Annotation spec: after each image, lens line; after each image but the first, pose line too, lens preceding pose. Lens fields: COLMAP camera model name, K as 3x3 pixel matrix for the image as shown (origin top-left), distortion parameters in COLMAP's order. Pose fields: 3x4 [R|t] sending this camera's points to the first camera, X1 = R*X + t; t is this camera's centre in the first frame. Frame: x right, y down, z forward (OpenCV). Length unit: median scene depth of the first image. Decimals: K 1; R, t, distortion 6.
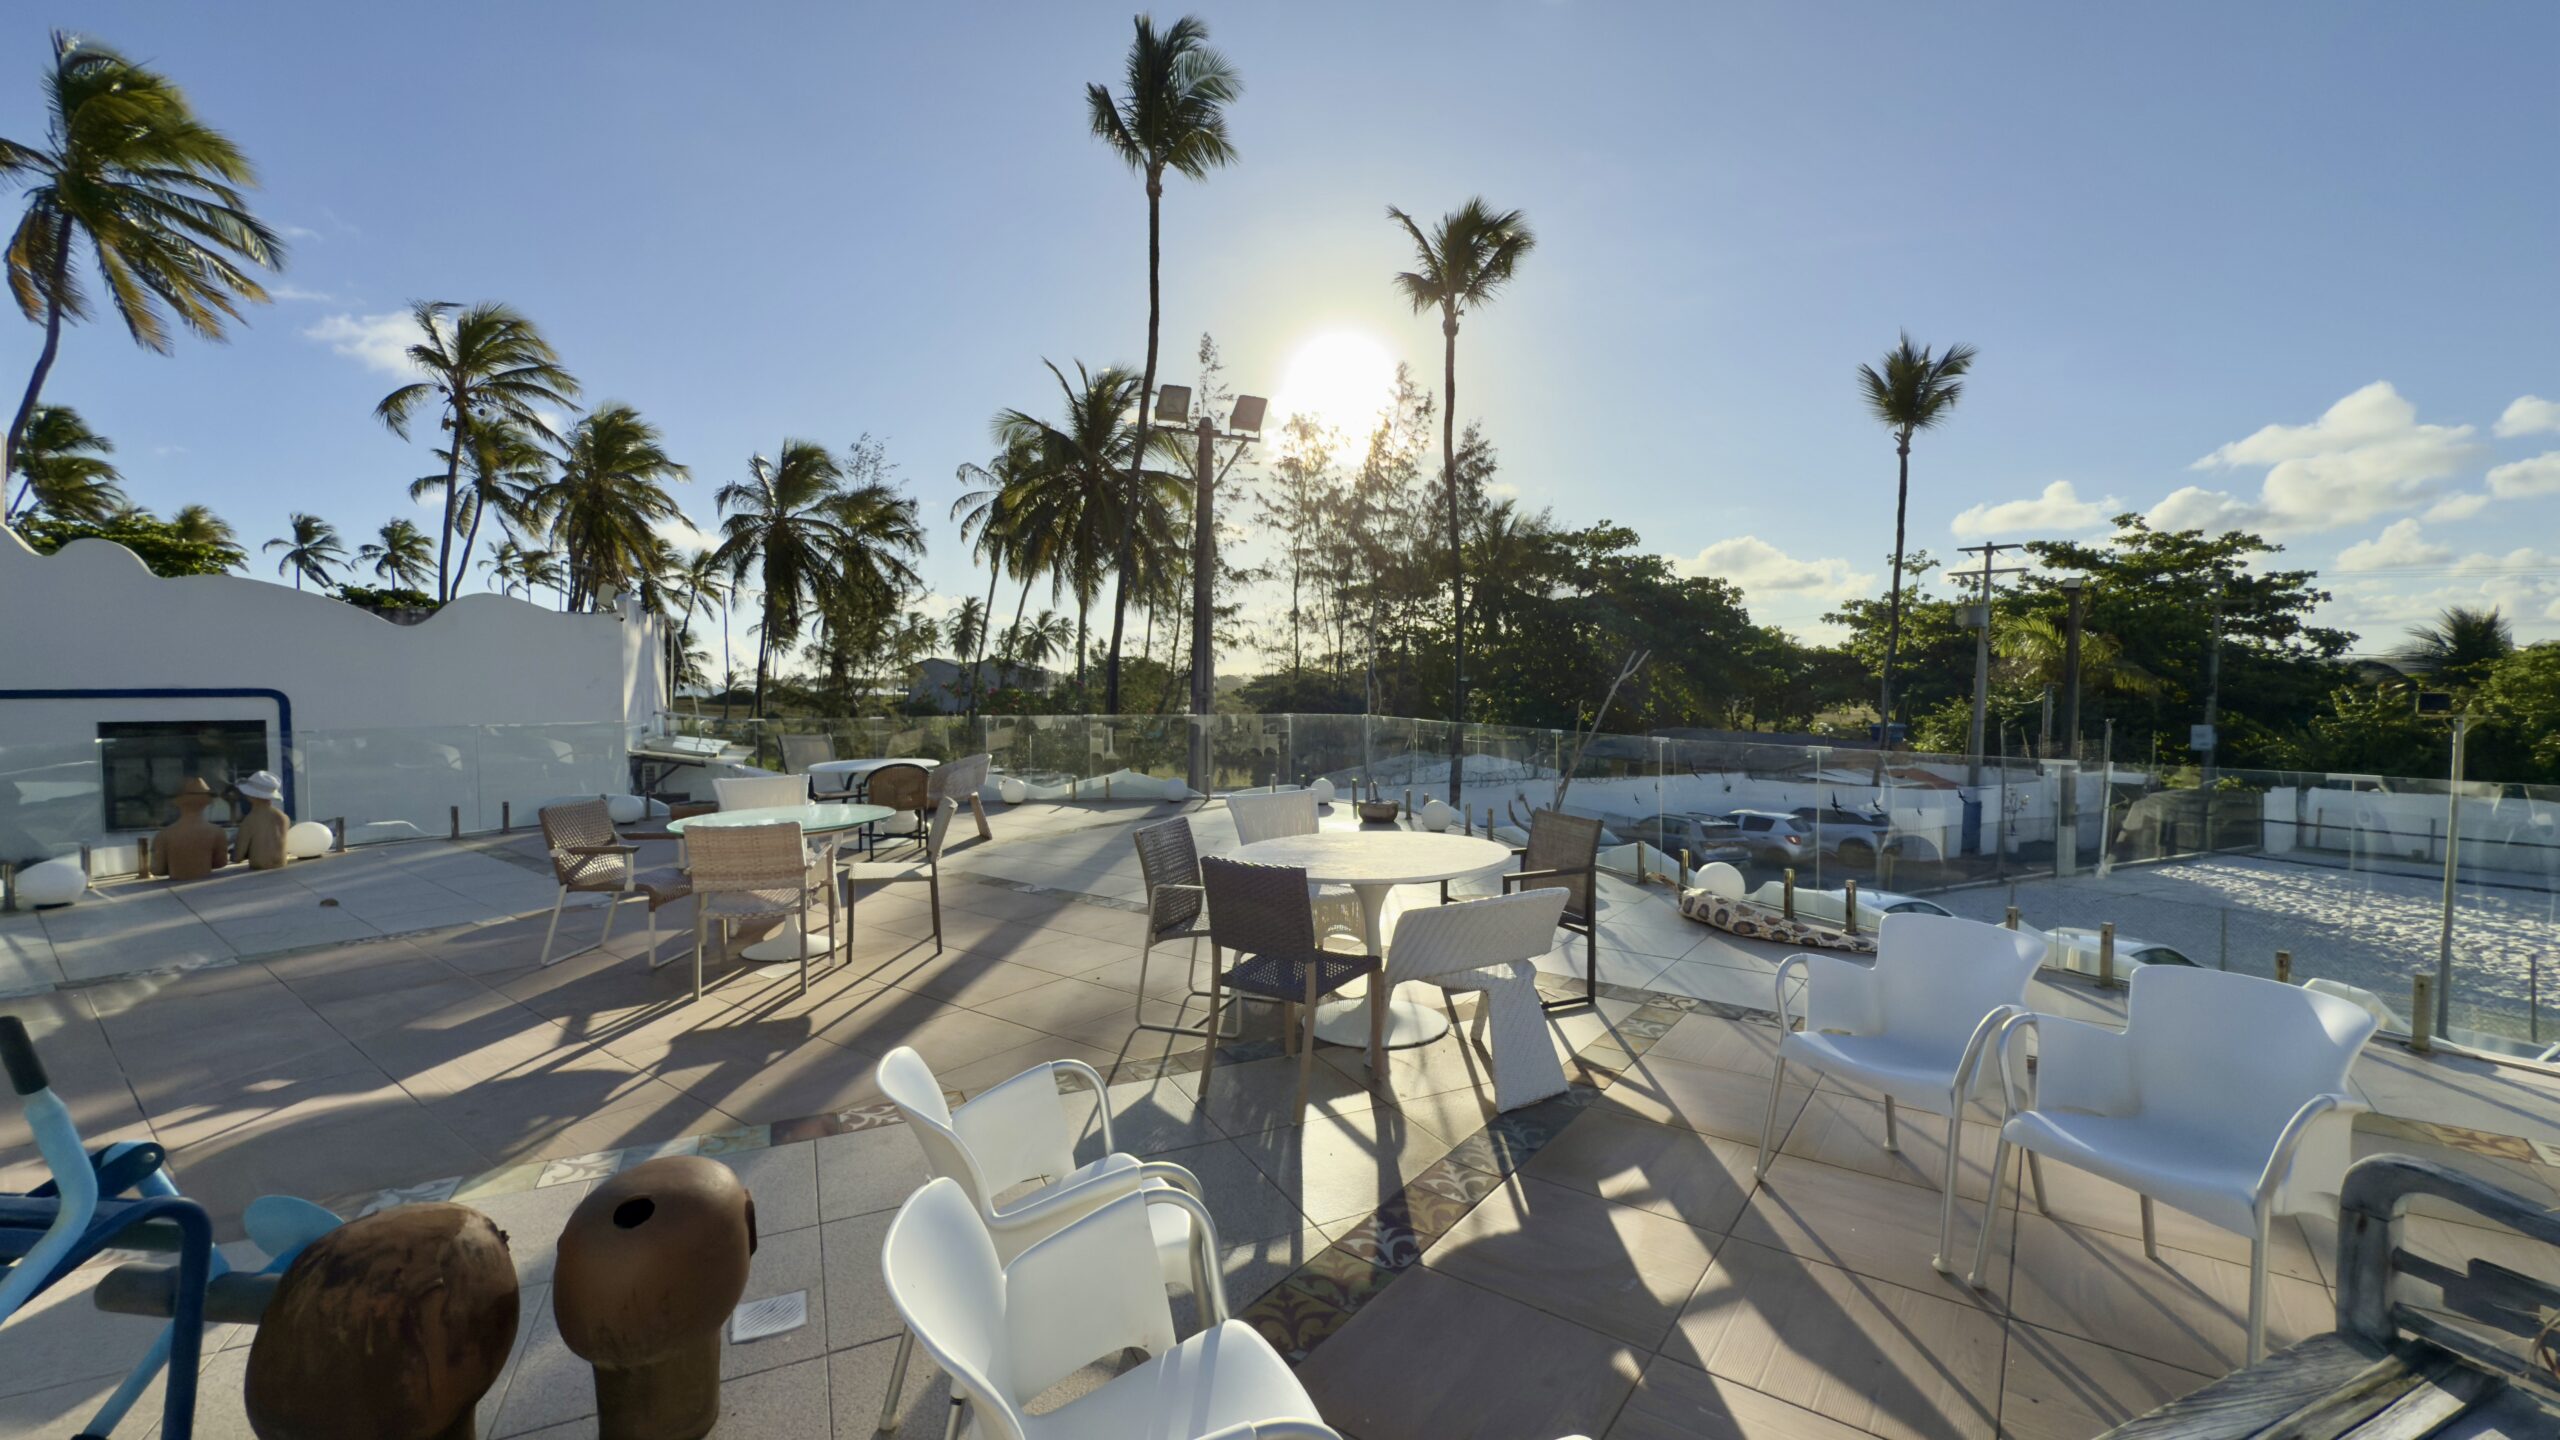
lens RADIAL K [[1015.6, 0, 1280.0], [0, 1015.6, 720.0], [0, 0, 1]] dist [-0.013165, 0.000038]
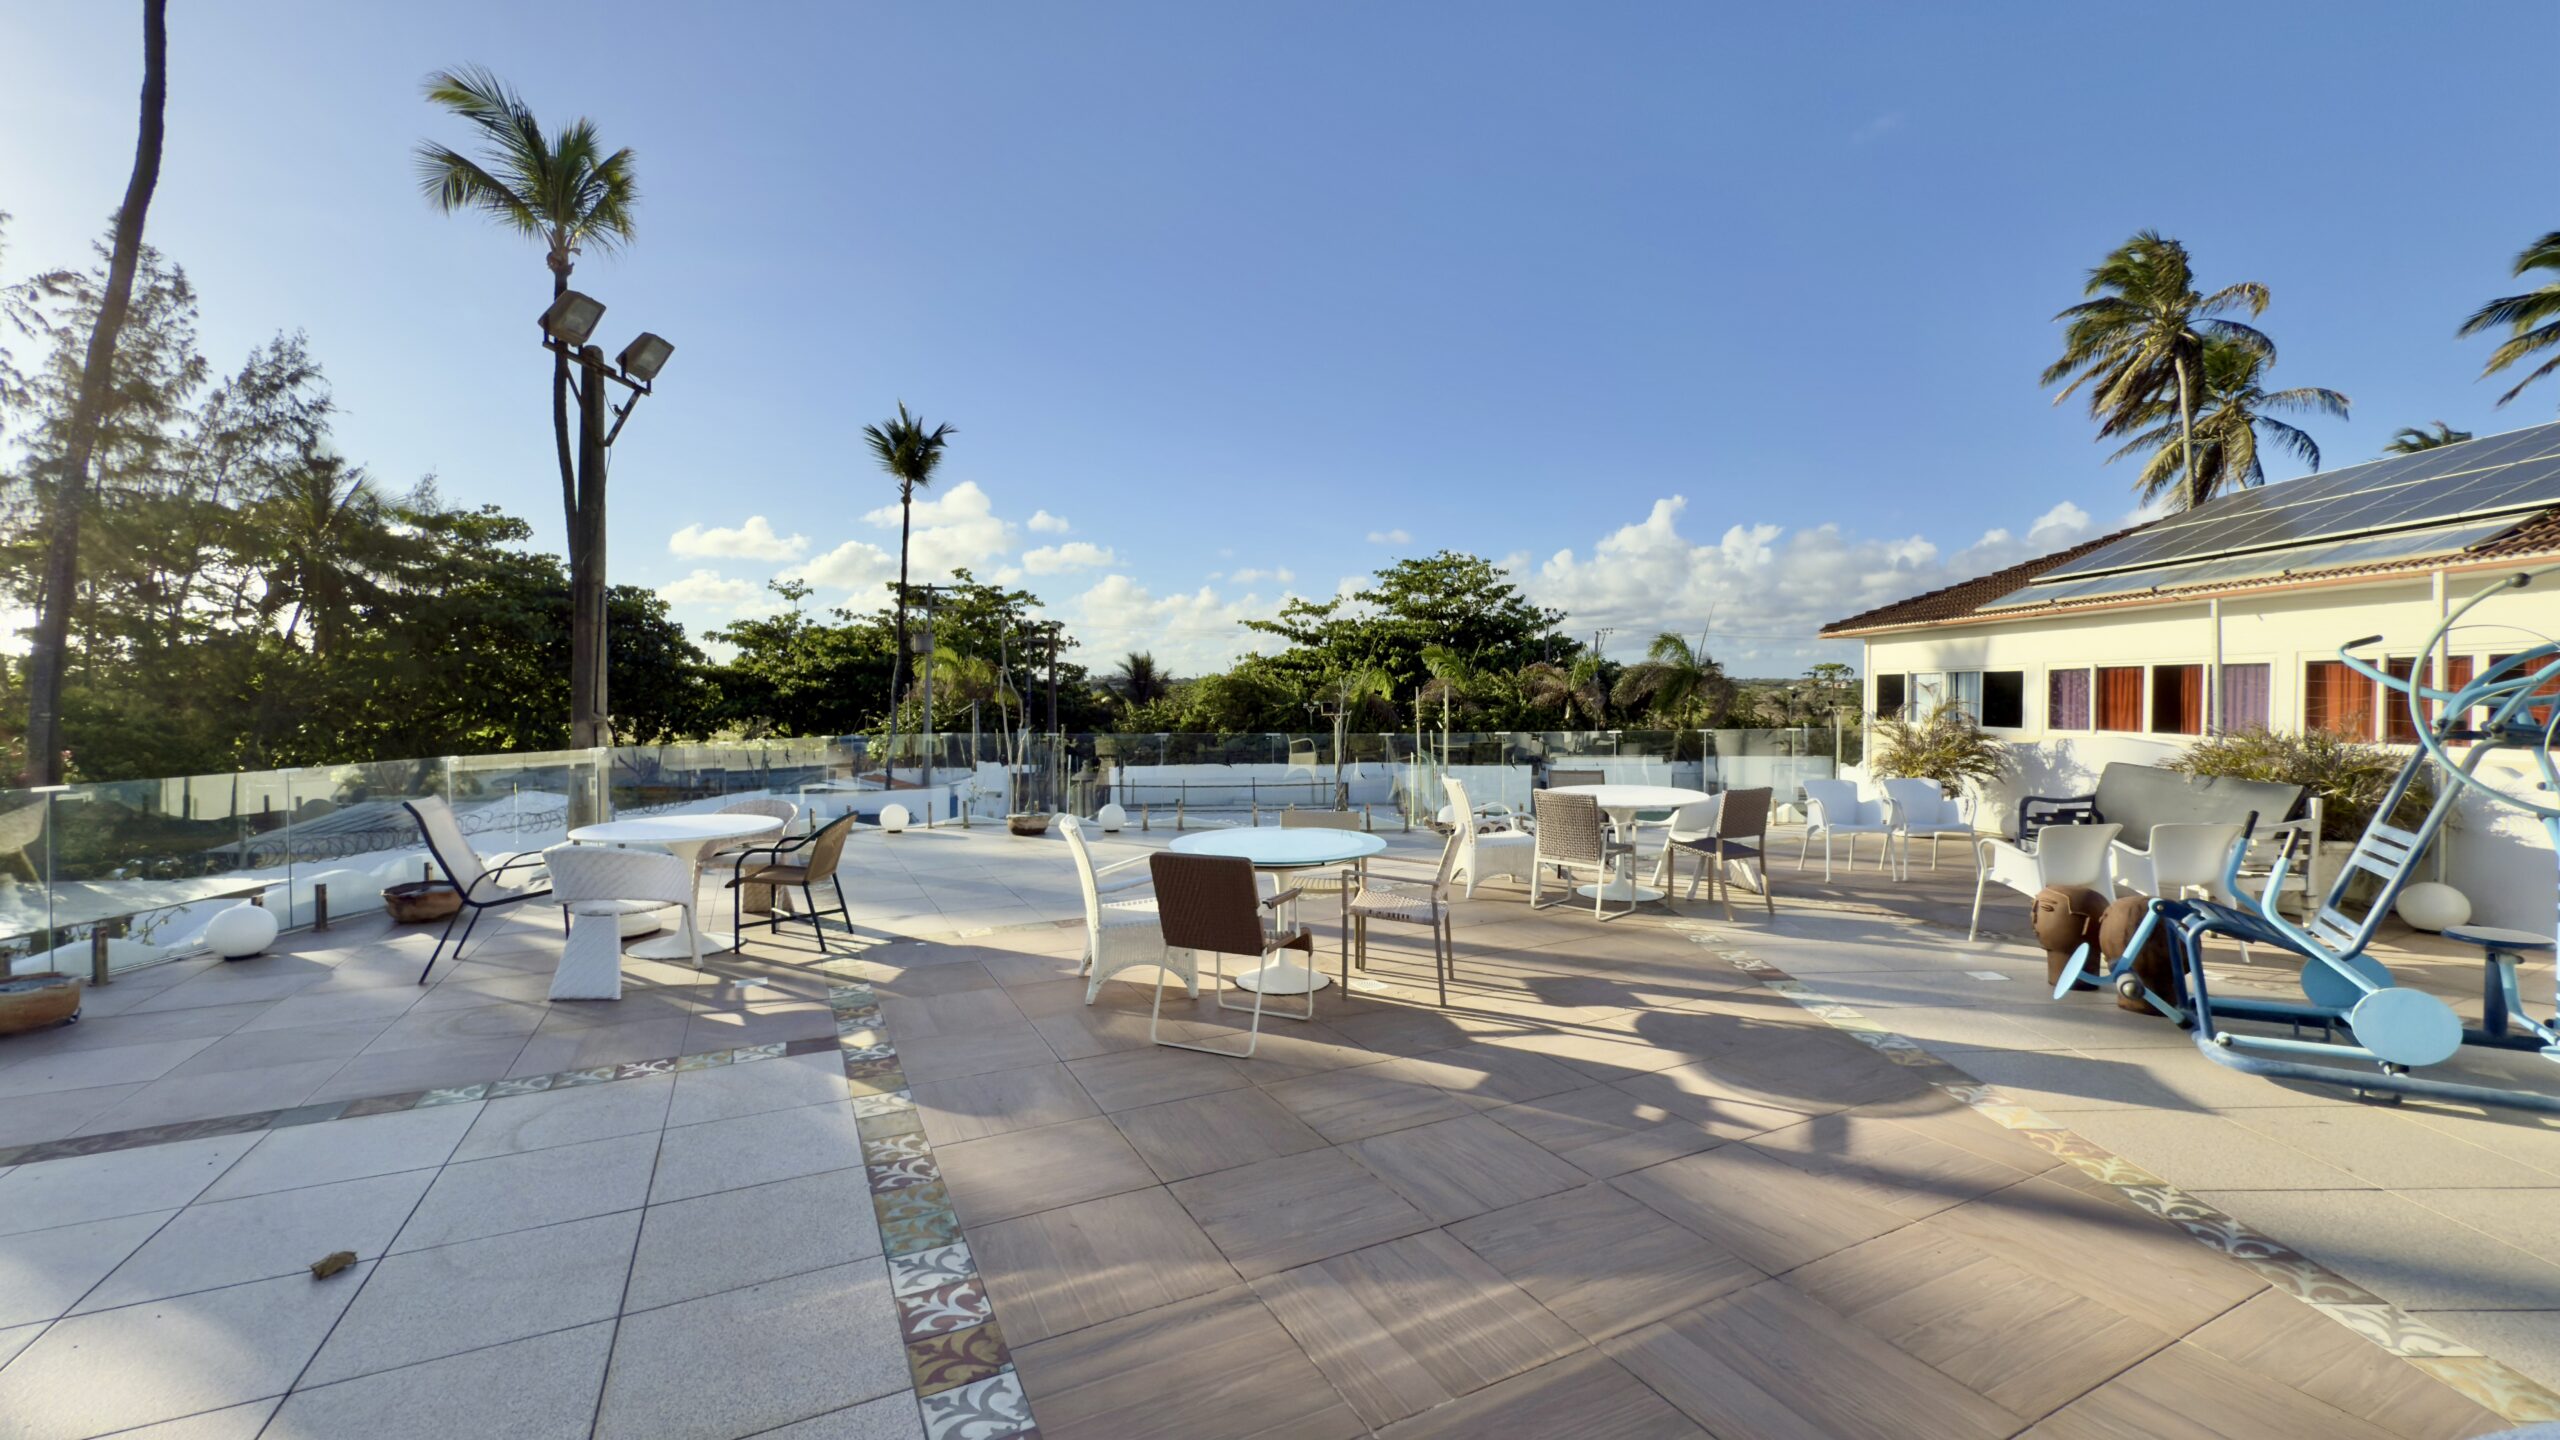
lens RADIAL K [[1015.9, 0, 1282.8], [0, 1015.9, 734.1], [0, 0, 1]] dist [0.001514, 0.000116]
pose [[0.429625, -0.036387, 0.902274, -0.172894], [0.038228, 0.999025, 0.022087, -0.004905], [-0.902198, 0.025003, 0.430597, 0.072323]]
